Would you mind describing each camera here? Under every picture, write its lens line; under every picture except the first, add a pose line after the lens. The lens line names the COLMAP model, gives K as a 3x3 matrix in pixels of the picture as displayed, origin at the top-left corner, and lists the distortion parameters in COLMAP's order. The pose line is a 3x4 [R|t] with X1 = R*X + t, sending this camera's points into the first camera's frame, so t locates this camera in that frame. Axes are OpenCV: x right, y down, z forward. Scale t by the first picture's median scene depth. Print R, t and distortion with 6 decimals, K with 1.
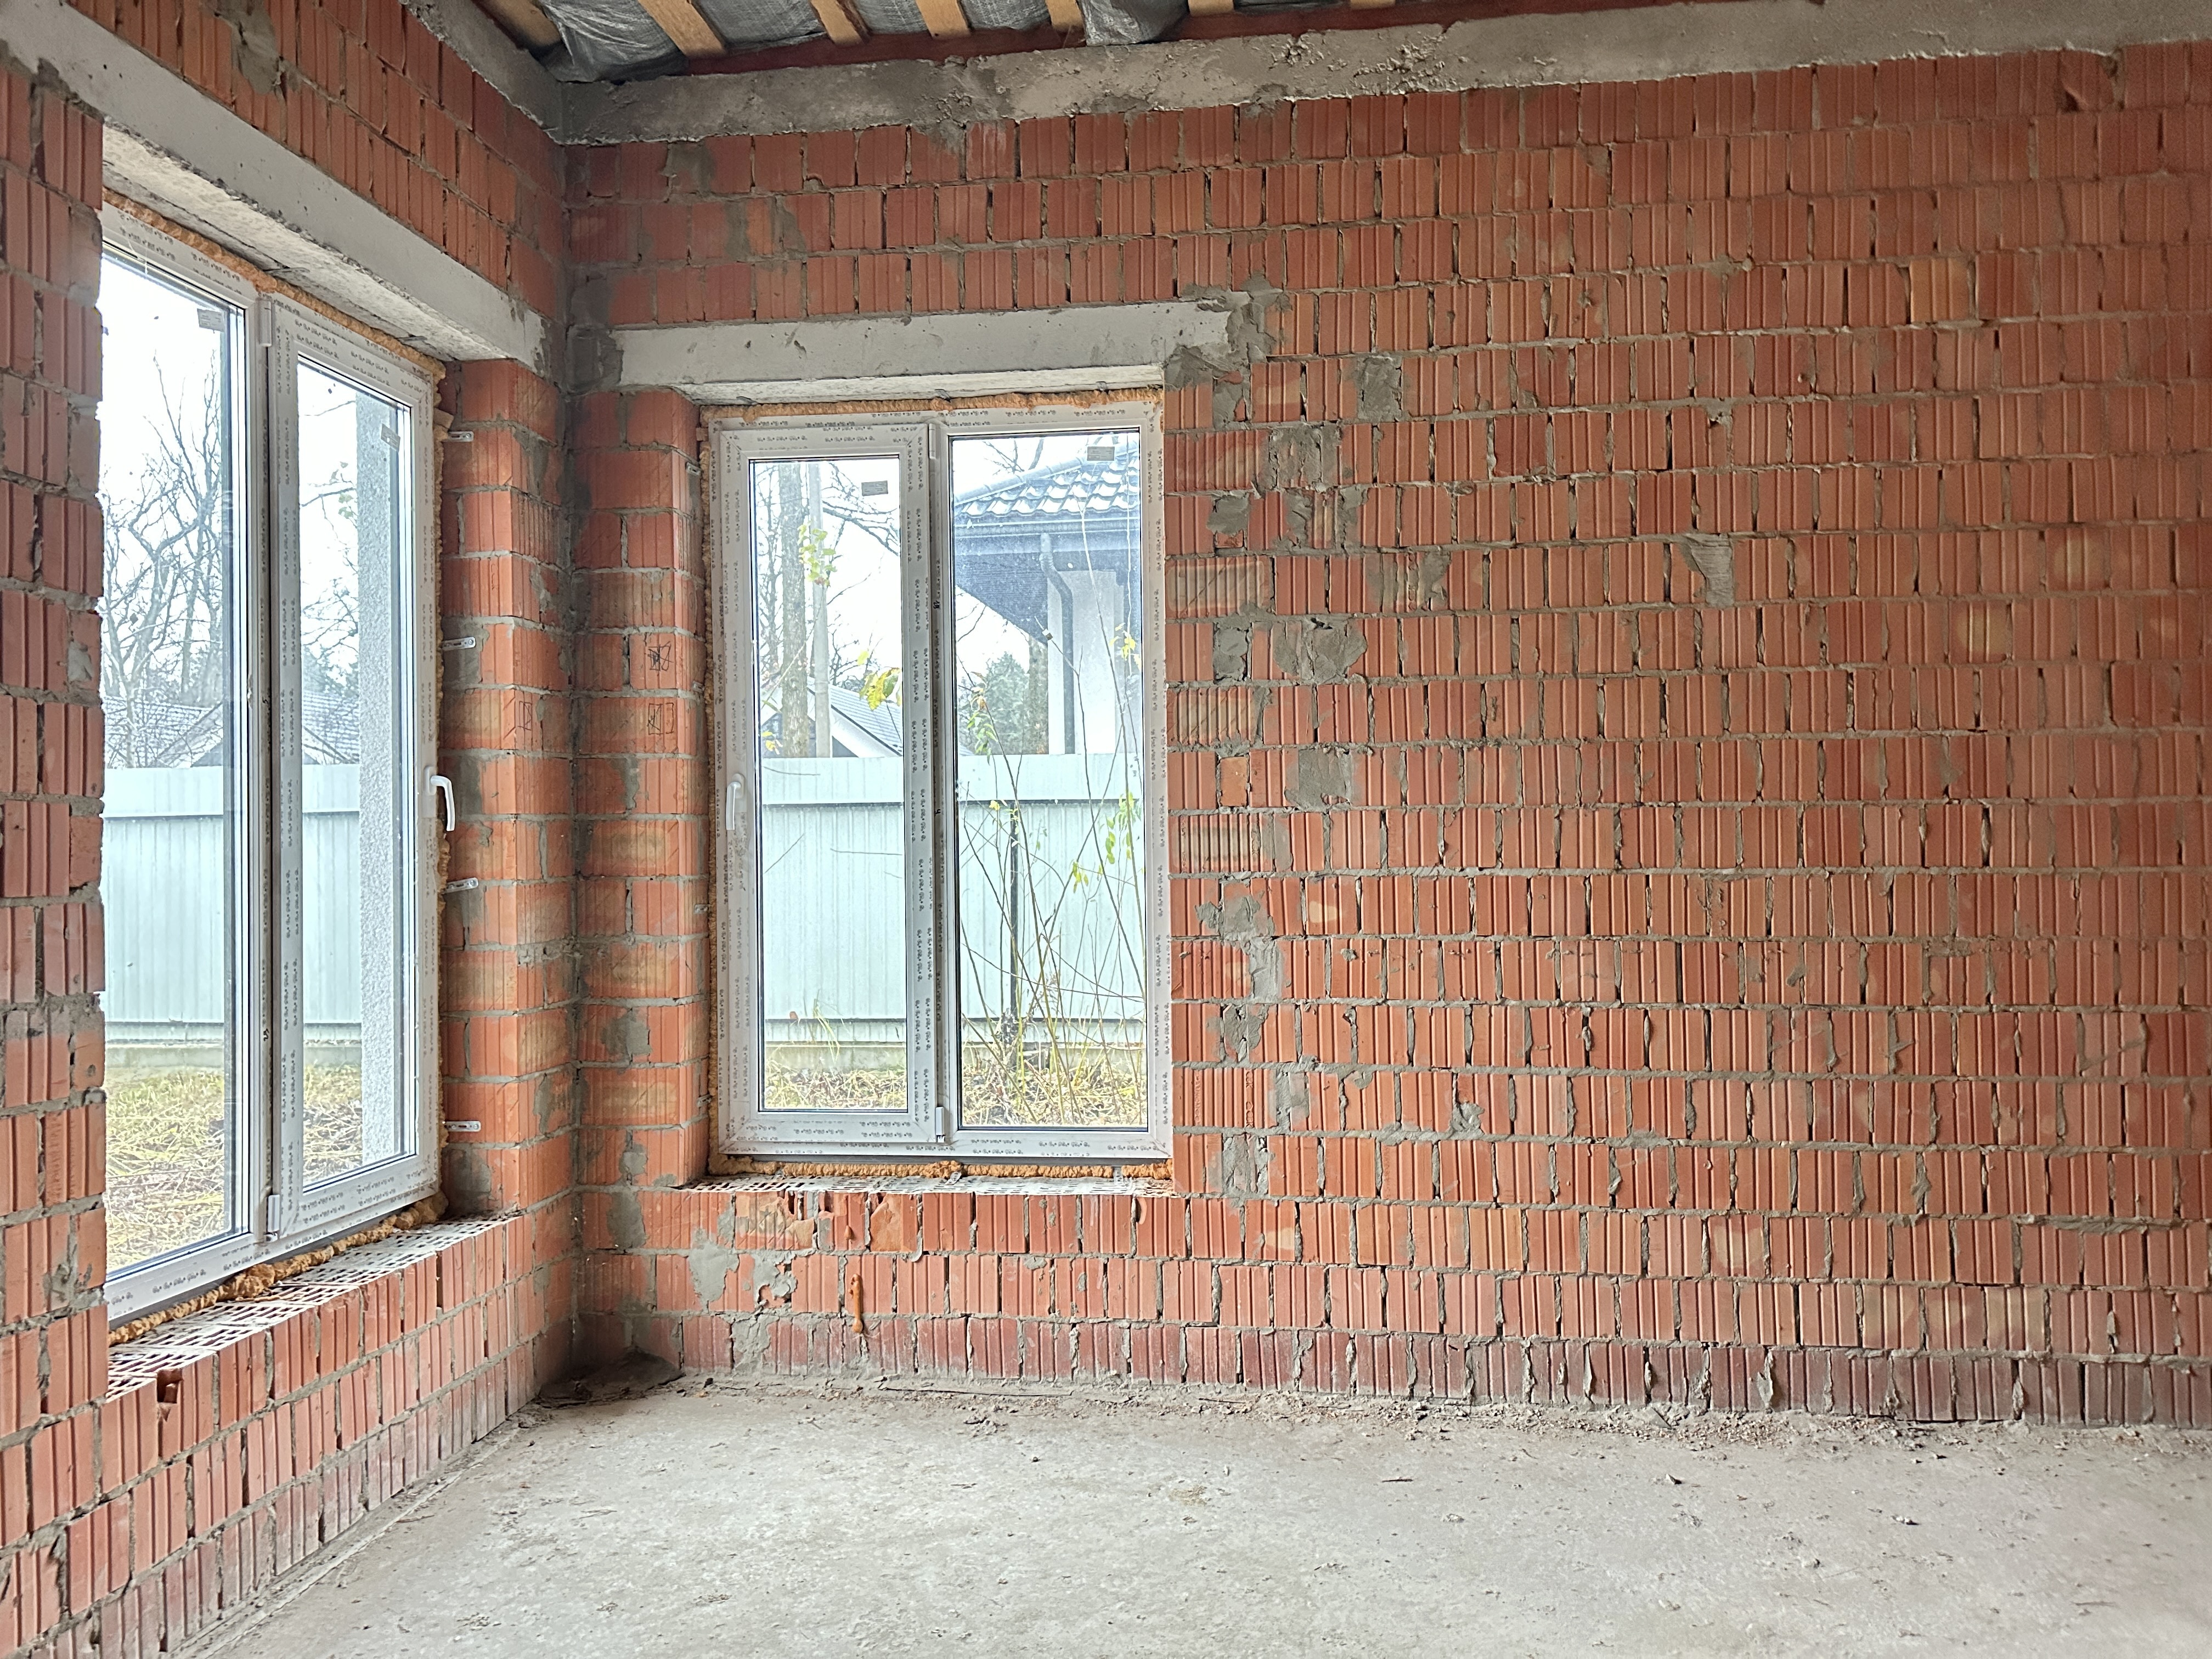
lens RADIAL K [[1527.4, 0, 1111.2], [0, 1527.4, 840.1], [0, 0, 1]] dist [0.160249, -0.289124]
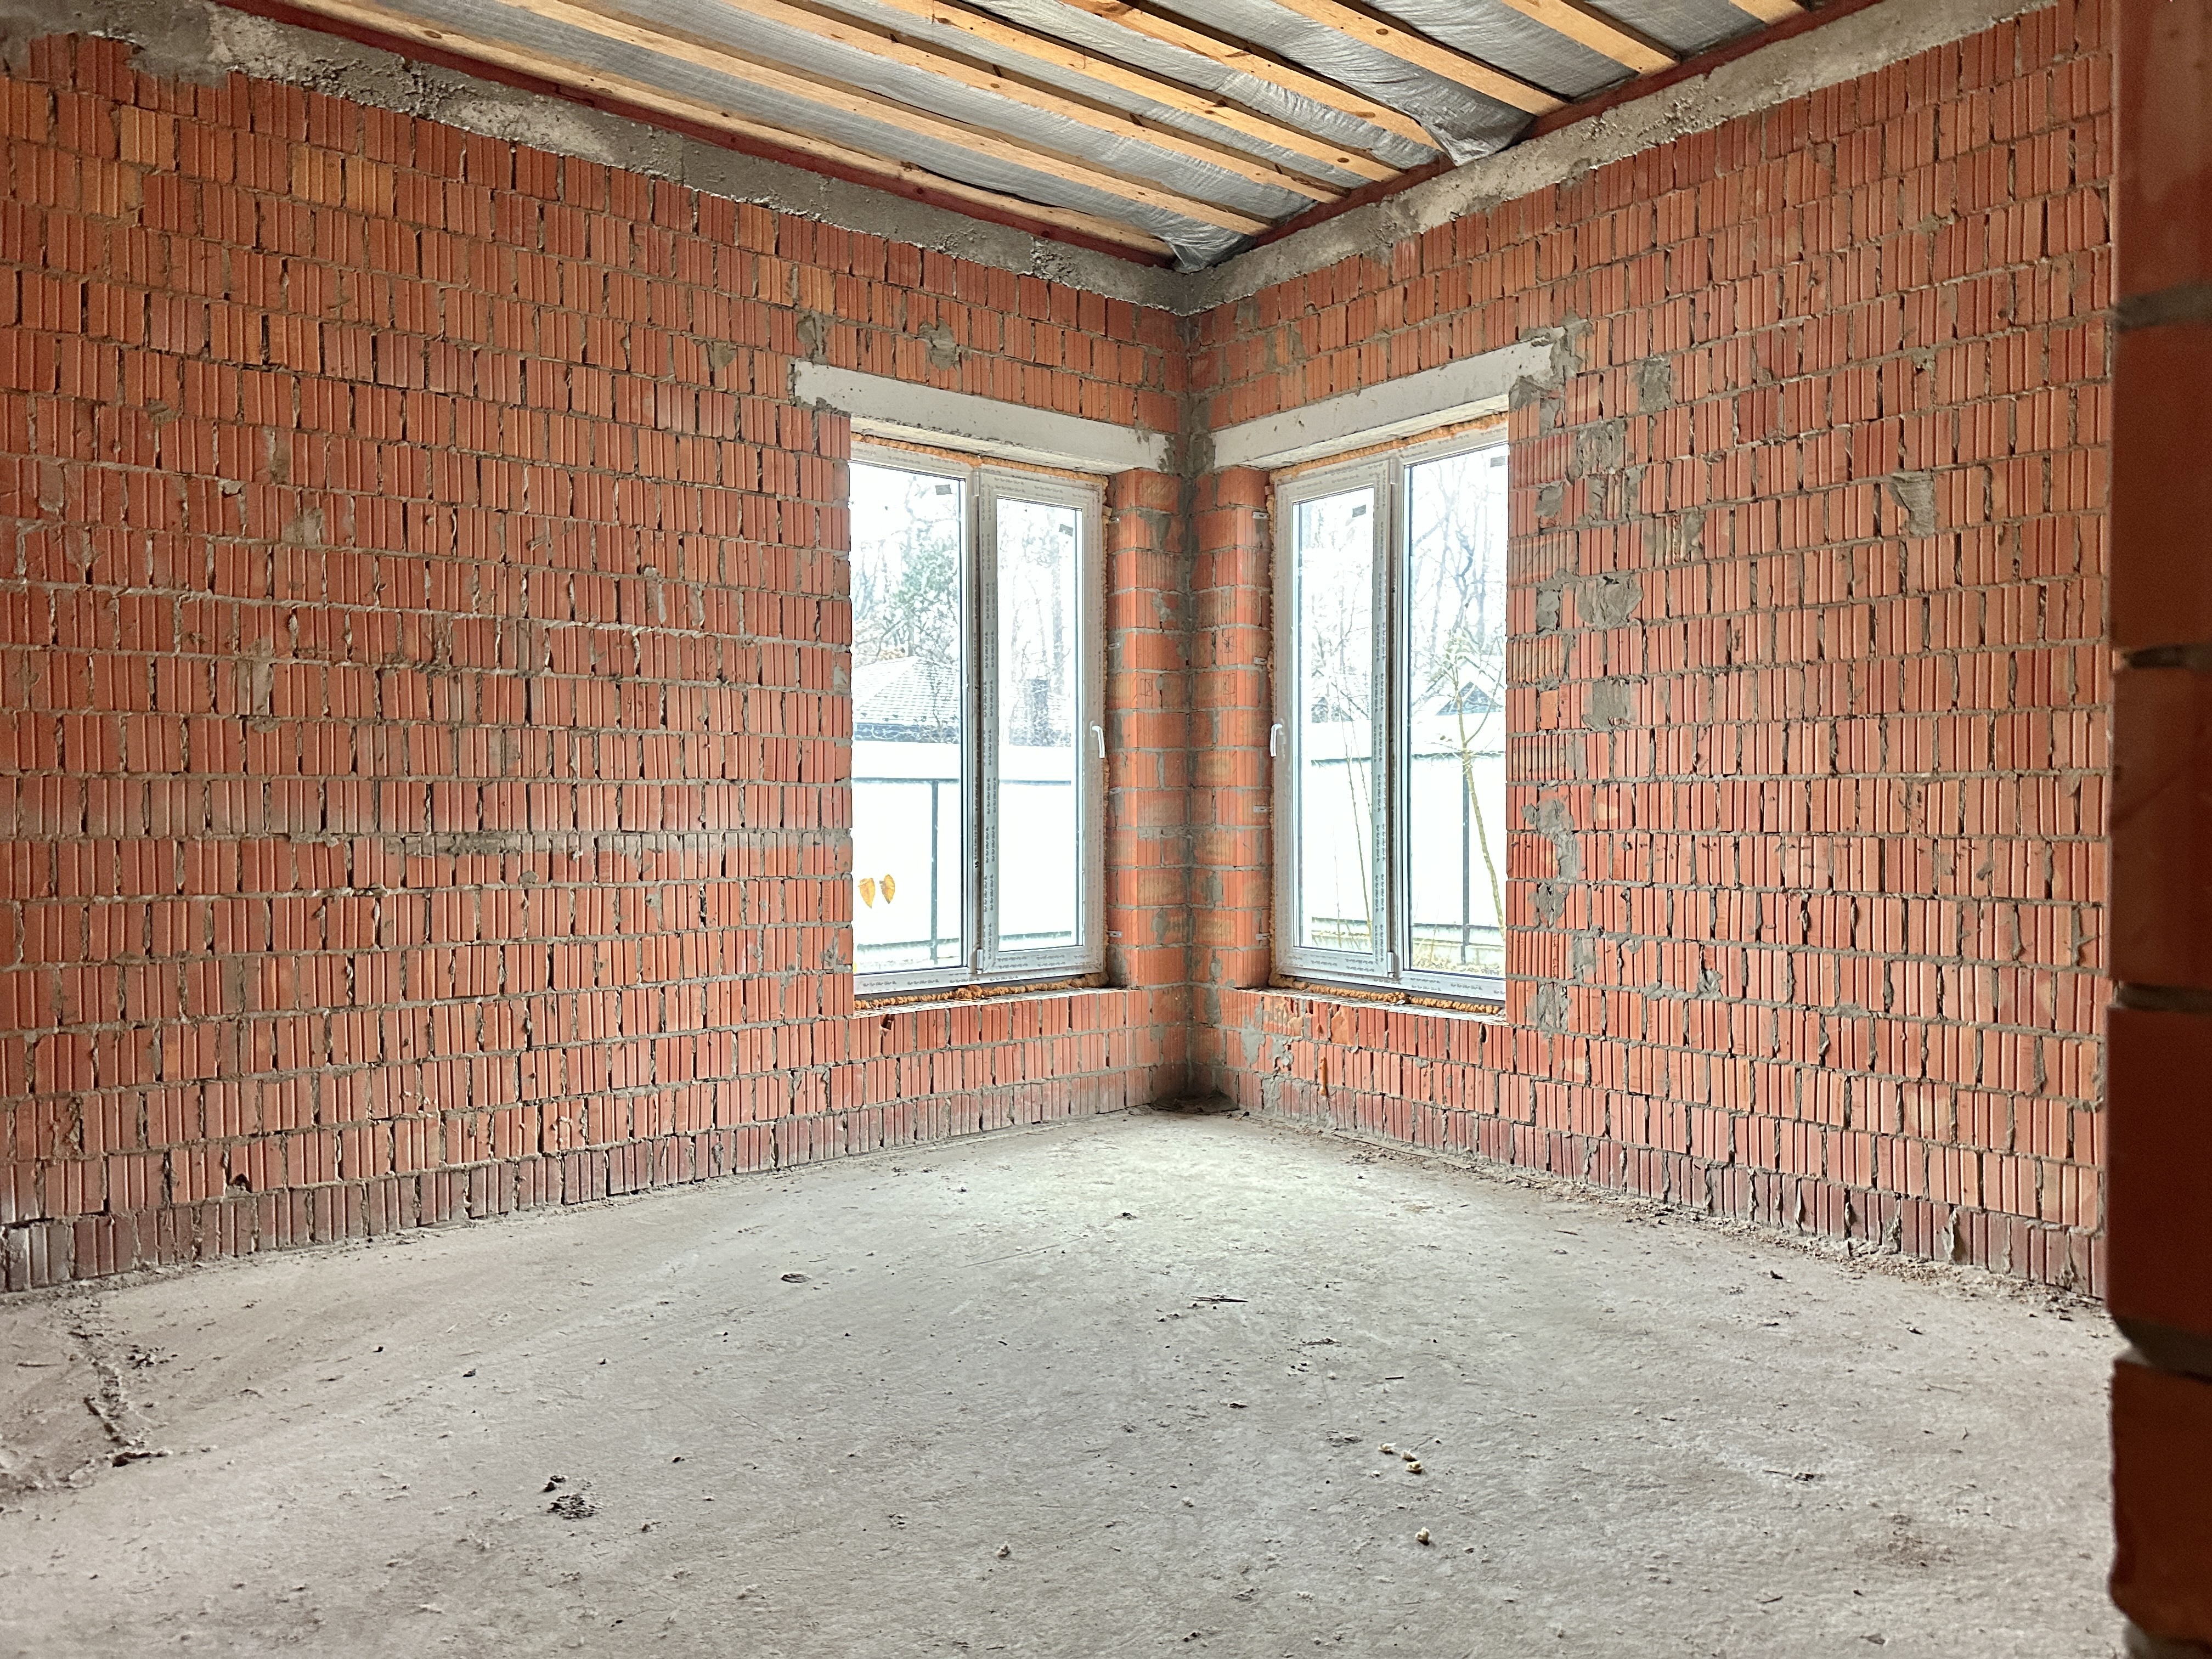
lens RADIAL K [[1574.6, 0, 1103.8], [0, 1574.6, 833.7], [0, 0, 1]] dist [0.154238, -0.226890]
pose [[0.719168, 0.018492, -0.694590, 0.753281], [-0.000734, 0.999665, 0.025855, 0.031812], [0.694836, -0.018084, 0.718941, -0.227331]]
